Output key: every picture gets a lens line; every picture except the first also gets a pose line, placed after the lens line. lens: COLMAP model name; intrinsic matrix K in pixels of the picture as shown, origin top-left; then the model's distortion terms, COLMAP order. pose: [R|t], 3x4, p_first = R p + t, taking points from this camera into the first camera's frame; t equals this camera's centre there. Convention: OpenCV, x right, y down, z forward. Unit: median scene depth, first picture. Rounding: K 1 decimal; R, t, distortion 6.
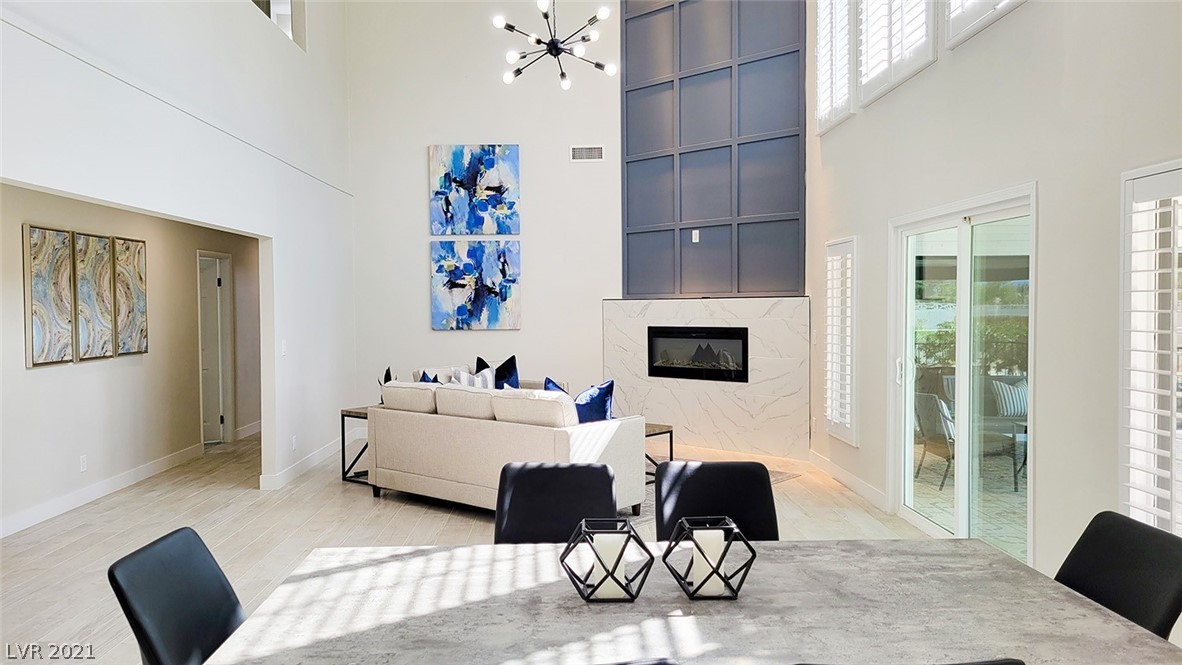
lens RADIAL K [[900.2, 0, 584.1], [0, 900.2, 321.7], [0, 0, 1]] dist [0.040325, 0.001853]
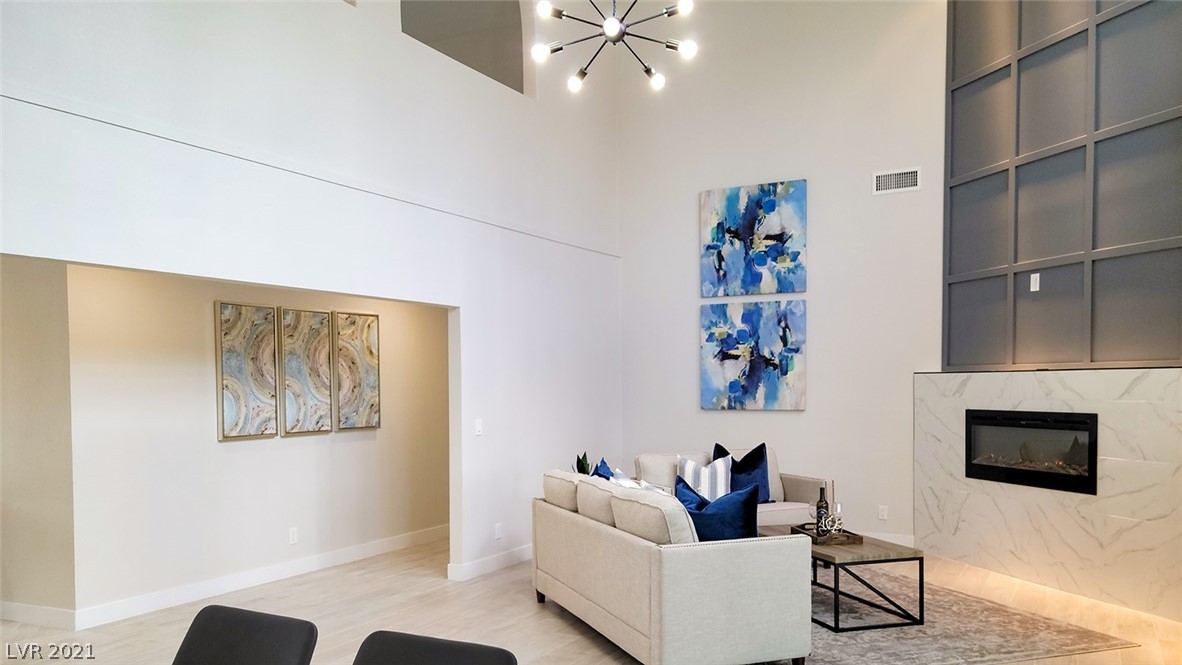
lens RADIAL K [[955.7, 0, 582.1], [0, 955.7, 414.1], [0, 0, 1]] dist [0.053153, -0.009283]
pose [[0.872485, 0.019211, -0.488262, 0.175136], [-0.010249, 0.999727, 0.021021, -0.004139], [0.488533, -0.013336, 0.872444, 0.156831]]
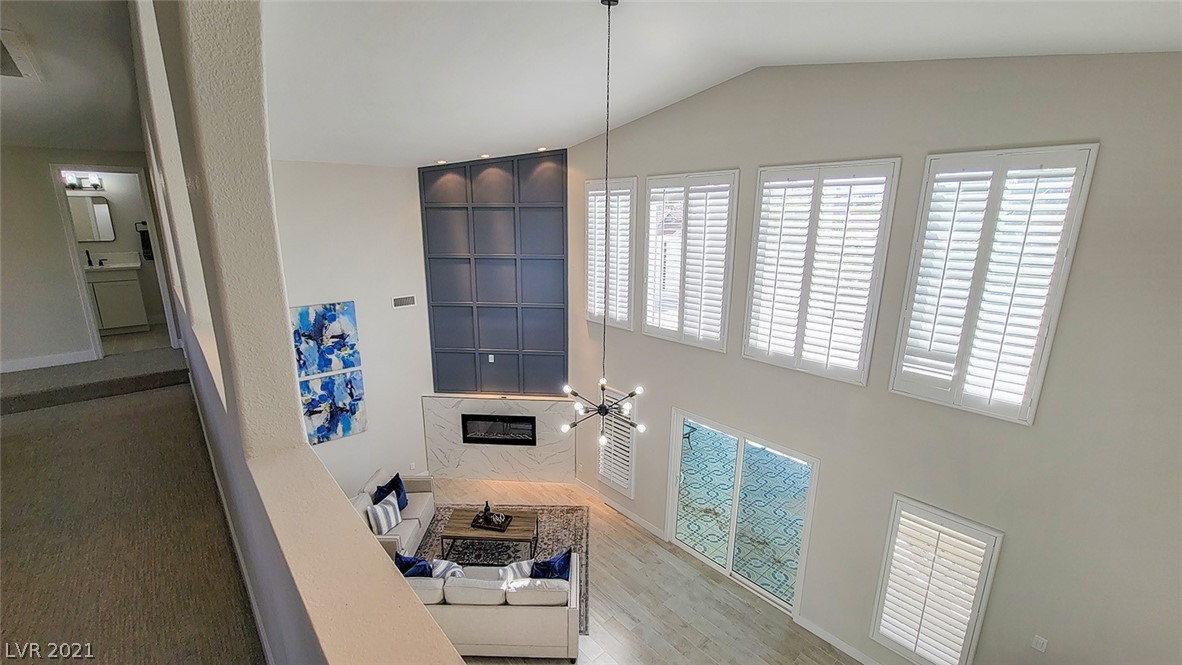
lens RADIAL K [[485.6, 0, 582.5], [0, 485.6, 334.9], [0, 0, 1]] dist [0.015077, 0.000260]
pose [[0.769570, -0.136767, 0.623744, -0.269656], [0.003092, 0.977581, 0.210537, -0.299690], [-0.638555, -0.160094, 0.752740, 0.234653]]
